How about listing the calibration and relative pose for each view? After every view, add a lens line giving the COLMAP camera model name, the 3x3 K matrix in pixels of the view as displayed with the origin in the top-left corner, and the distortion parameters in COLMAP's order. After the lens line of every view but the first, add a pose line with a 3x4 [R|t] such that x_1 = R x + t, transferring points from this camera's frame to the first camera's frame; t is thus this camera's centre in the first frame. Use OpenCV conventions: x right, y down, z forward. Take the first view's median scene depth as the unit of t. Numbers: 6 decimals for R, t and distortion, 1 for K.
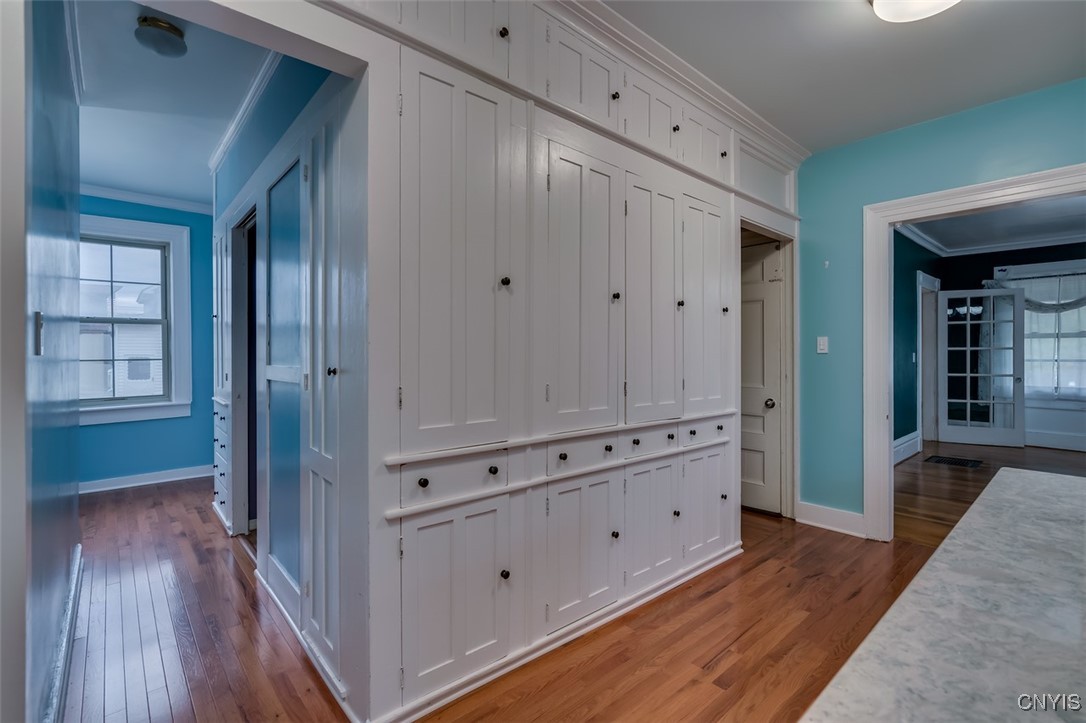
lens RADIAL K [[492.2, 0, 546.9], [0, 492.2, 355.6], [0, 0, 1]] dist [-0.001184, -0.000013]
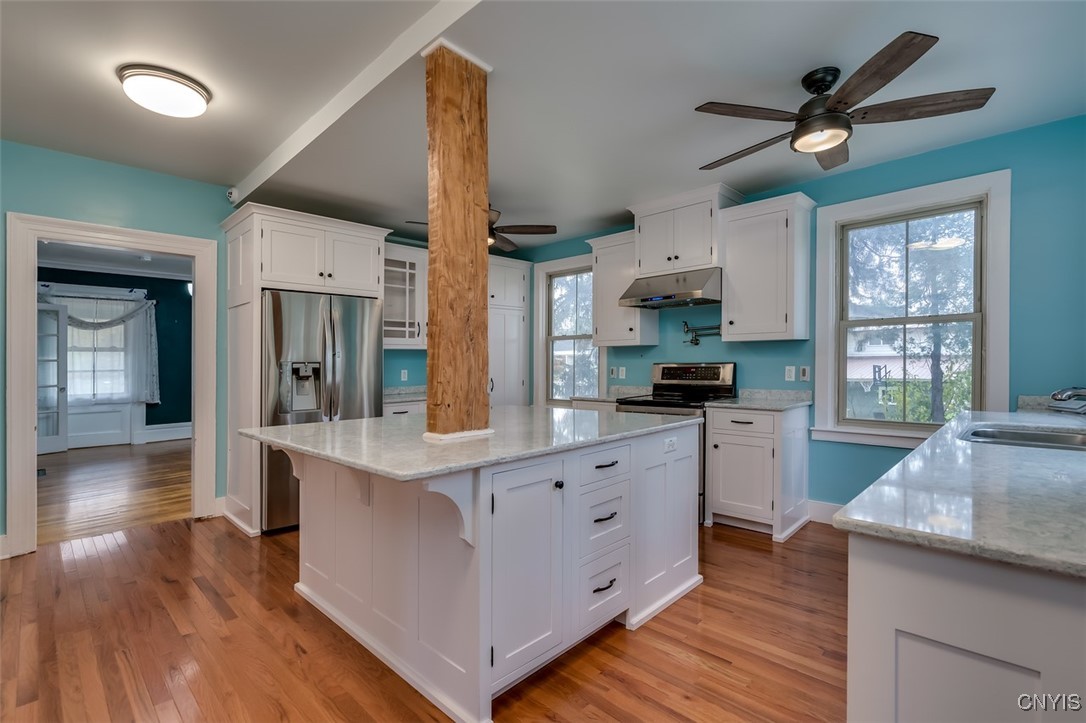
lens RADIAL K [[492.2, 0, 547.3], [0, 492.2, 362.8], [0, 0, 1]] dist [-0.001184, -0.000013]
pose [[-0.065356, -0.000754, 0.997862, -0.194159], [0.009717, 0.999952, 0.001392, -0.000683], [-0.997815, 0.009788, -0.065345, 0.003875]]
